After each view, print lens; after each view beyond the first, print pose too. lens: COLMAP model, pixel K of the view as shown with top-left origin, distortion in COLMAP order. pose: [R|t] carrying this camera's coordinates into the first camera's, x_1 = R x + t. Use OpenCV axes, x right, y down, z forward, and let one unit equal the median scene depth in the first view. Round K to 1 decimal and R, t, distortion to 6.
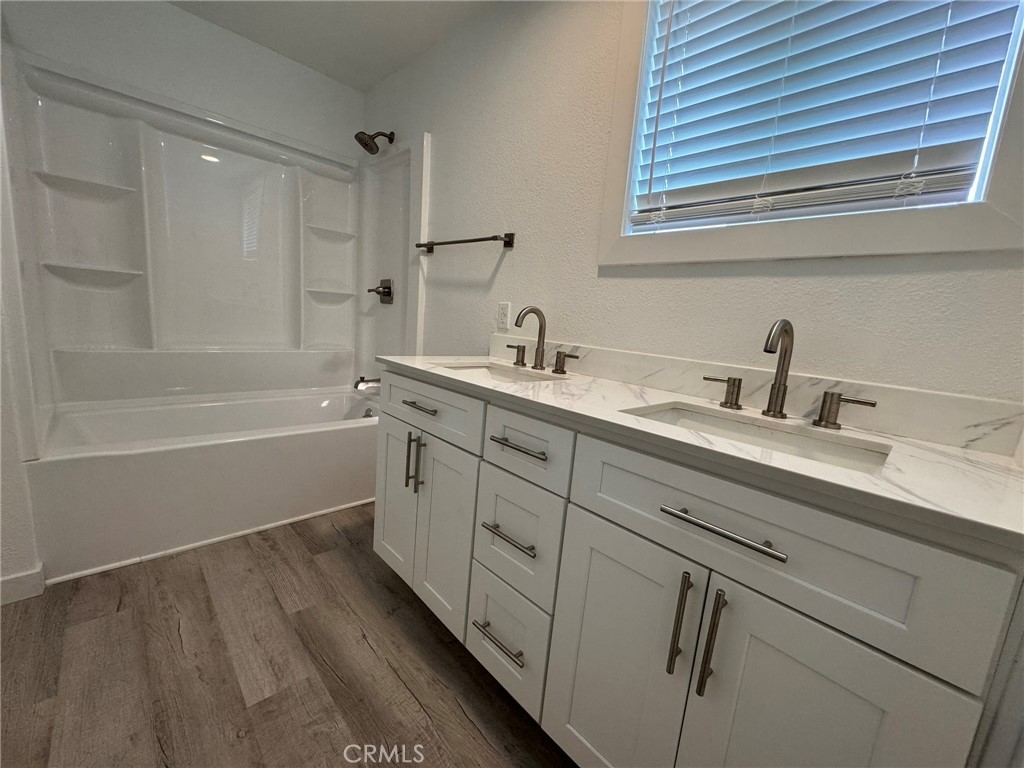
lens RADIAL K [[407.8, 0, 510.4], [0, 407.8, 384.8], [0, 0, 1]] dist [-0.002880, 0.000058]
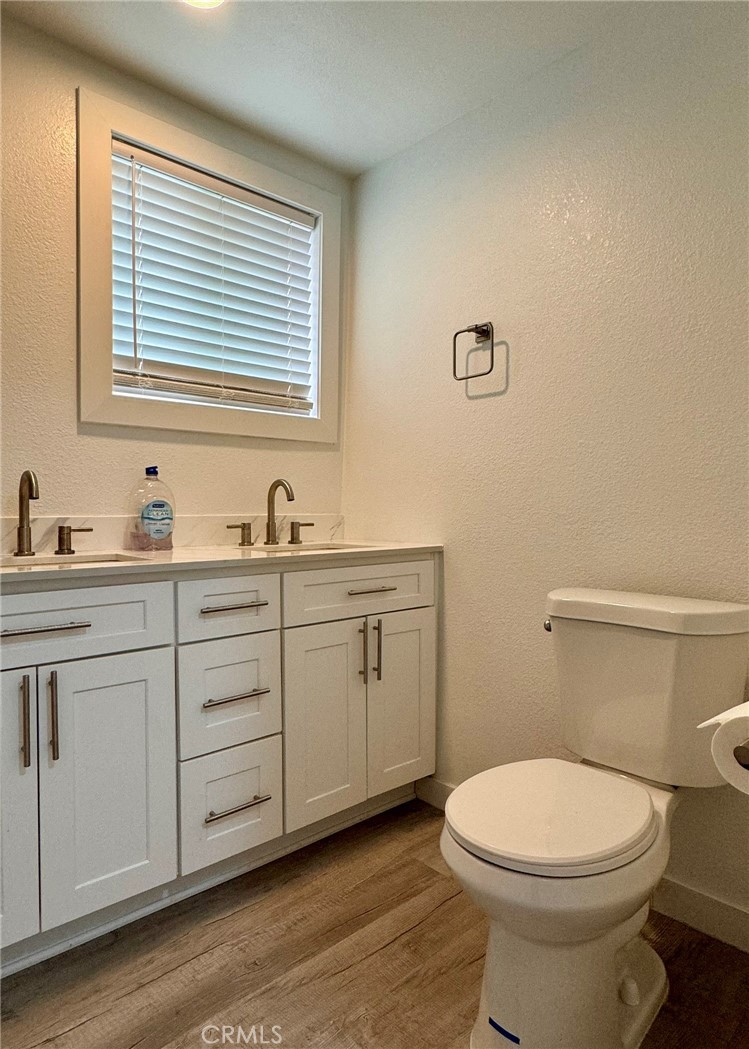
lens RADIAL K [[609.6, 0, 375.2], [0, 609.6, 521.6], [0, 0, 1]] dist [0.003065, 0.000856]
pose [[0.038095, -0.110338, 0.993164, -1.321020], [0.158818, 0.981921, 0.102998, -0.149827], [-0.986573, 0.153809, 0.054930, 0.439794]]
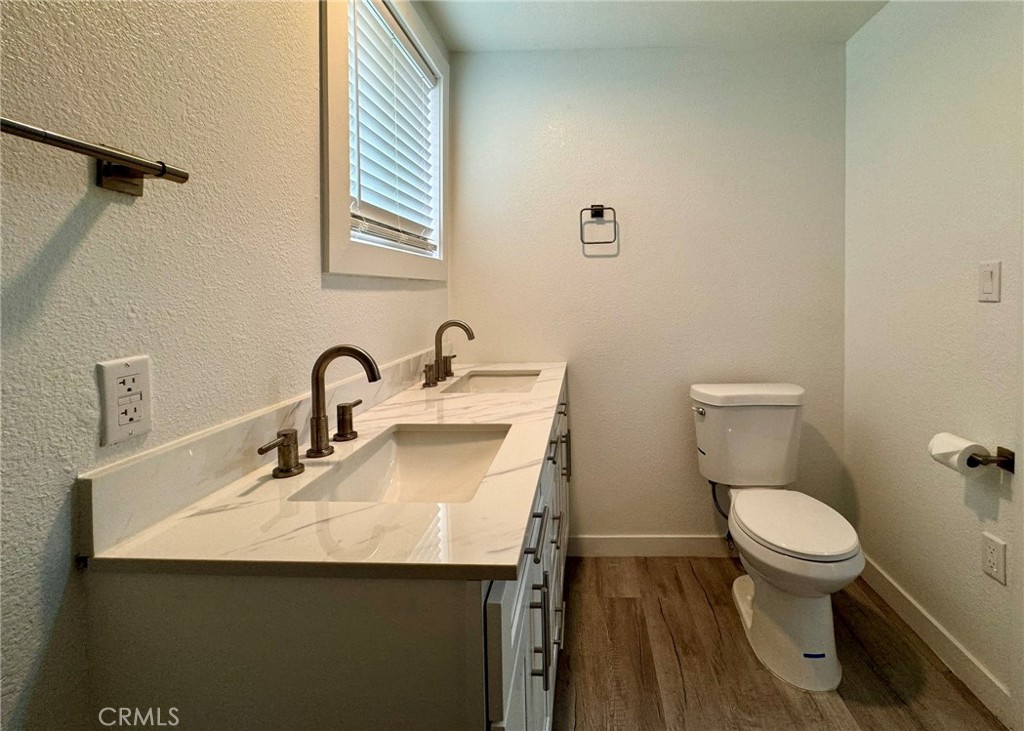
lens RADIAL K [[452.7, 0, 560.2], [0, 452.7, 307.7], [0, 0, 1]] dist [0.010389, -0.000251]
pose [[-0.676278, -0.104719, 0.729165, -0.798173], [0.070536, 0.976091, 0.205601, -0.459126], [-0.733261, 0.190475, -0.652723, 1.536316]]
